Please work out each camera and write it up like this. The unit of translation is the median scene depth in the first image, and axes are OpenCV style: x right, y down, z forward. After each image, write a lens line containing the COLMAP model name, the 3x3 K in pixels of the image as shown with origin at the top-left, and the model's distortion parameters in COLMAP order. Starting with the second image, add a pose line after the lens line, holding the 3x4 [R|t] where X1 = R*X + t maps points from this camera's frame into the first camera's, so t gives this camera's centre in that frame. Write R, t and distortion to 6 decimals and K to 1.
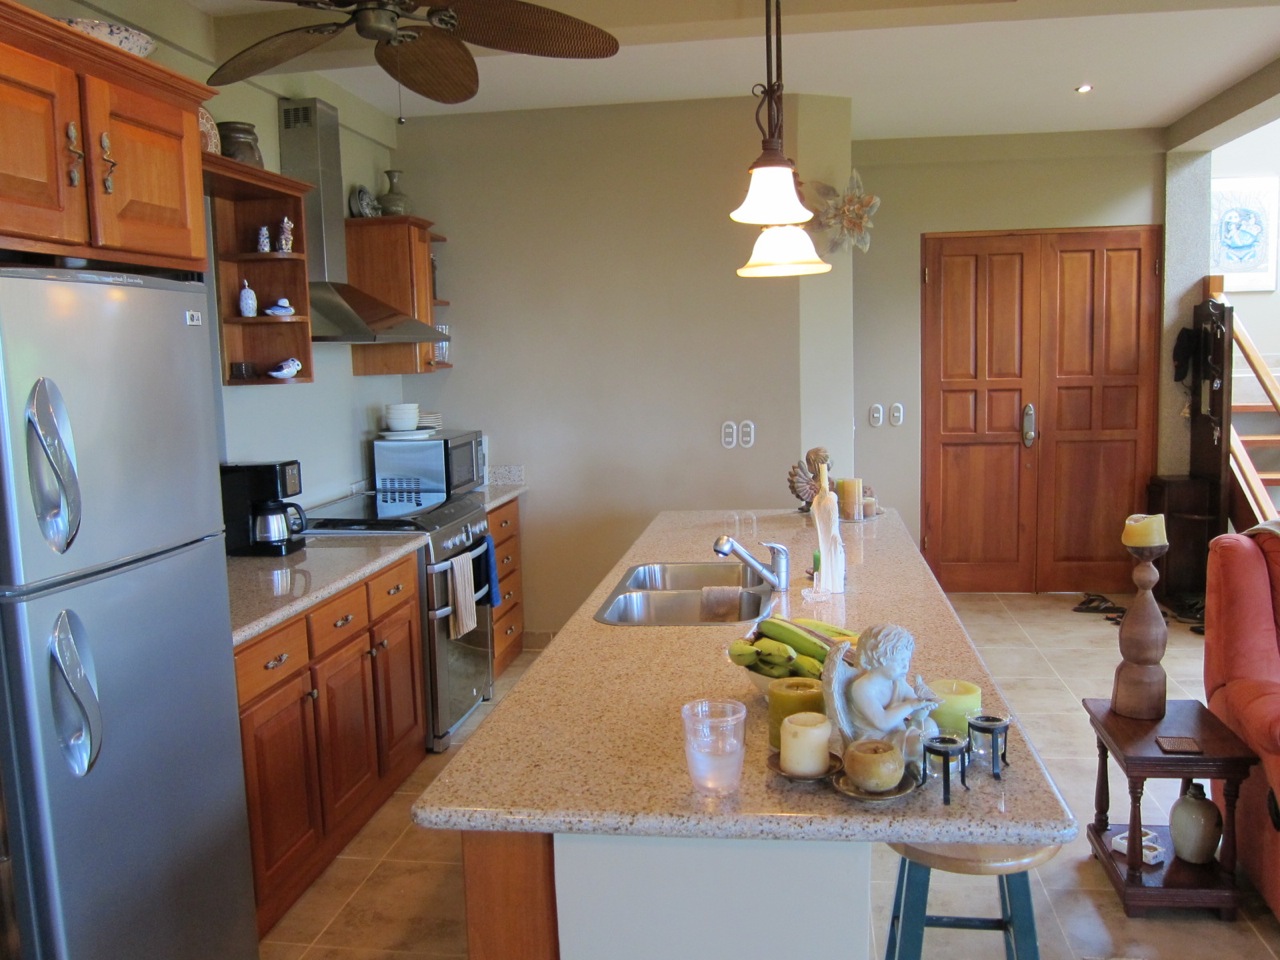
lens RADIAL K [[1068.7, 0, 643.8], [0, 1068.7, 483.5], [0, 0, 1]] dist [-0.063680, 0.024628]
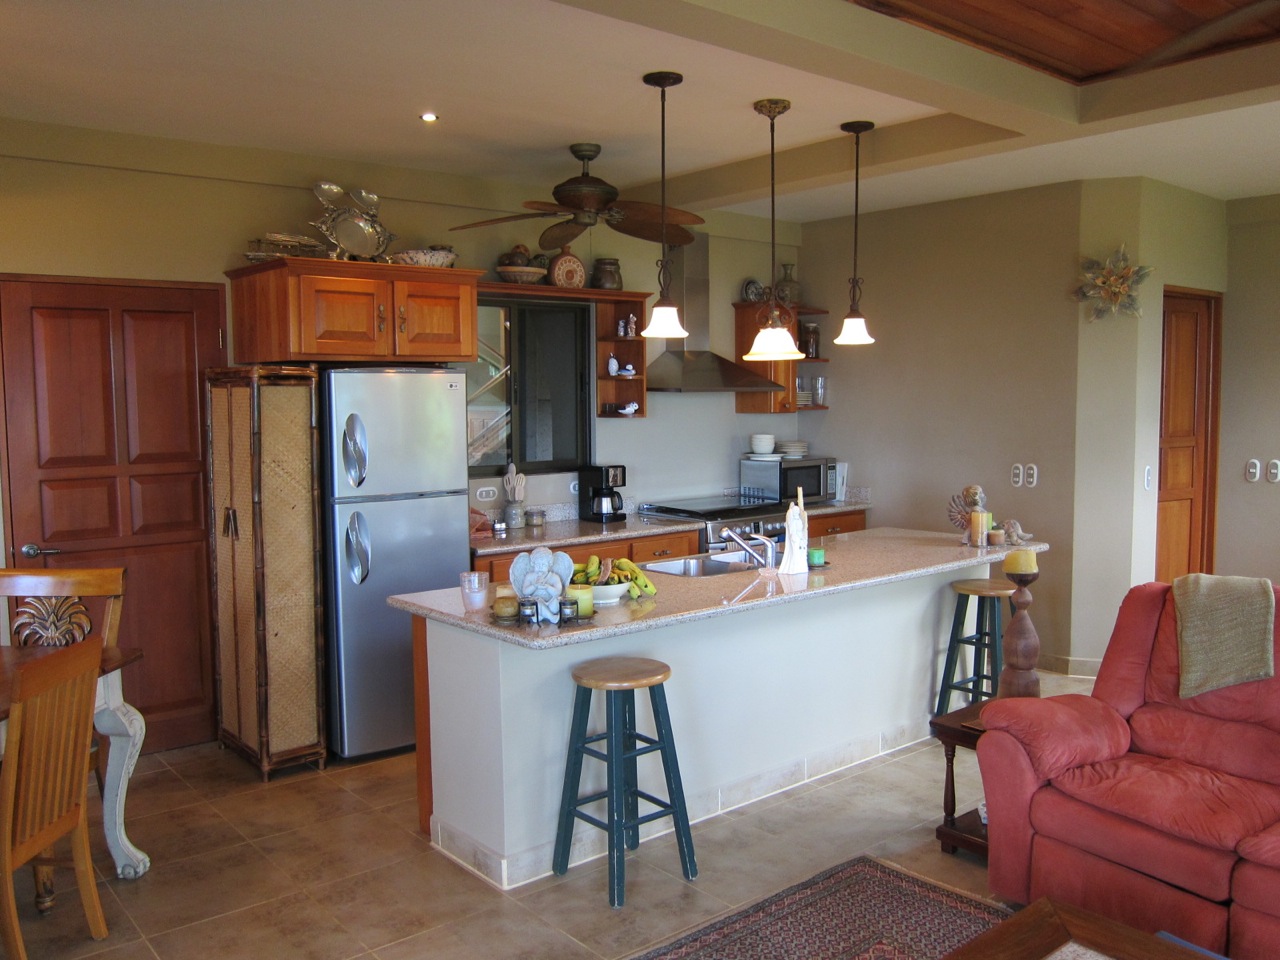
lens RADIAL K [[1068.7, 0, 632.0], [0, 1068.7, 484.6], [0, 0, 1]] dist [-0.063680, 0.024628]
pose [[0.742519, 0.077055, -0.665378, 0.761325], [-0.094196, 0.995502, 0.010169, -0.010854], [0.663169, 0.055125, 0.746437, -0.195114]]
